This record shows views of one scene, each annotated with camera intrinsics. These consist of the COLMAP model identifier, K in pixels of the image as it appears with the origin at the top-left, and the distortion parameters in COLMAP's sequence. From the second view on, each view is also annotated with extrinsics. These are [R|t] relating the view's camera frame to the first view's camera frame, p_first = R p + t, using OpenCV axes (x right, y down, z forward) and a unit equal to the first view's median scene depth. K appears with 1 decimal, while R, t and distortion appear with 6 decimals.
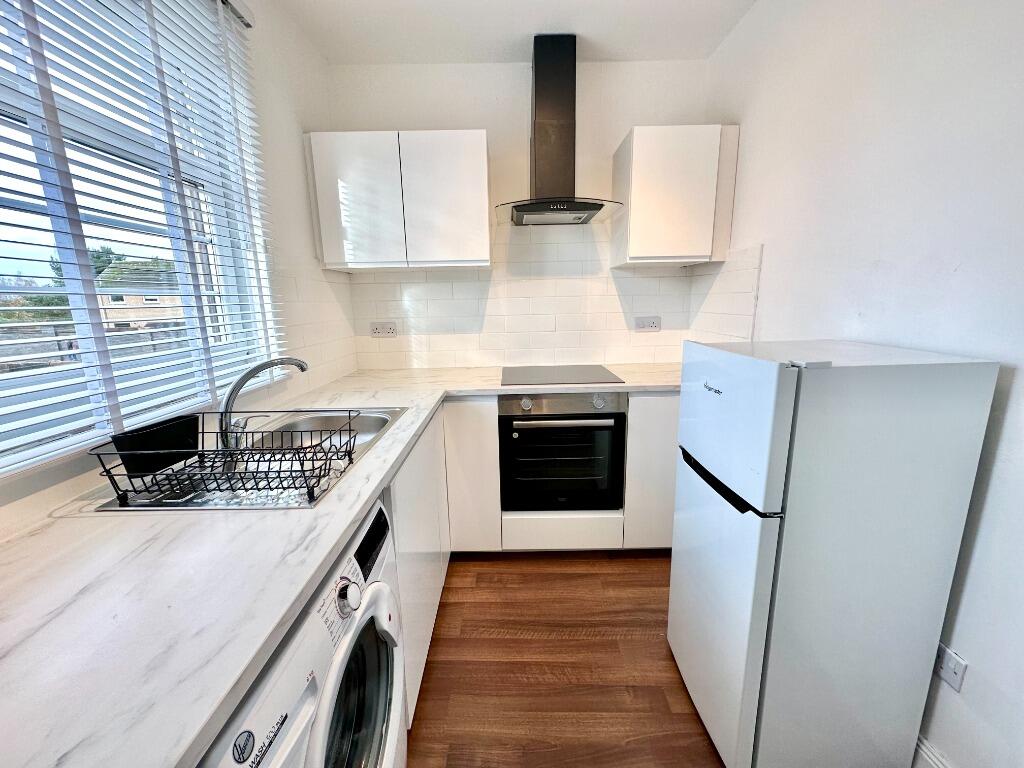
lens RADIAL K [[408.0, 0, 510.8], [0, 408.0, 384.9], [0, 0, 1]] dist [0.002642, -0.000676]
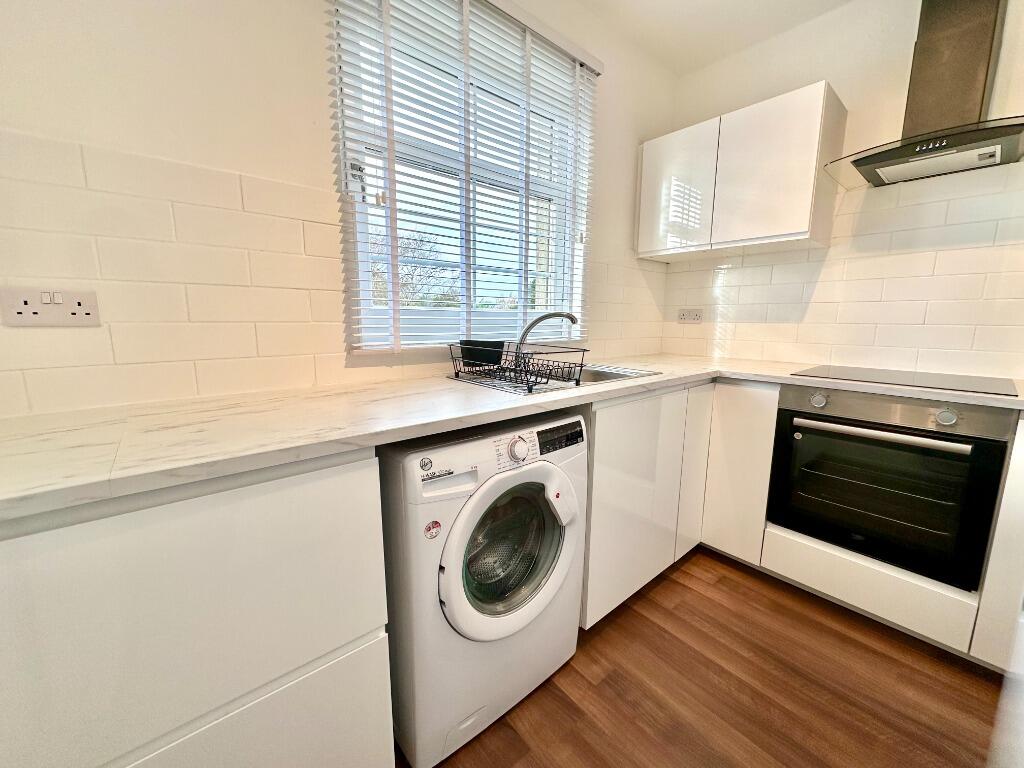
lens RADIAL K [[408.0, 0, 509.5], [0, 408.0, 383.7], [0, 0, 1]] dist [0.002642, -0.000676]
pose [[0.648500, 0.149015, -0.746486, 0.240085], [-0.176940, 0.983300, 0.042574, 0.088263], [0.740364, 0.104474, 0.664037, -0.006227]]
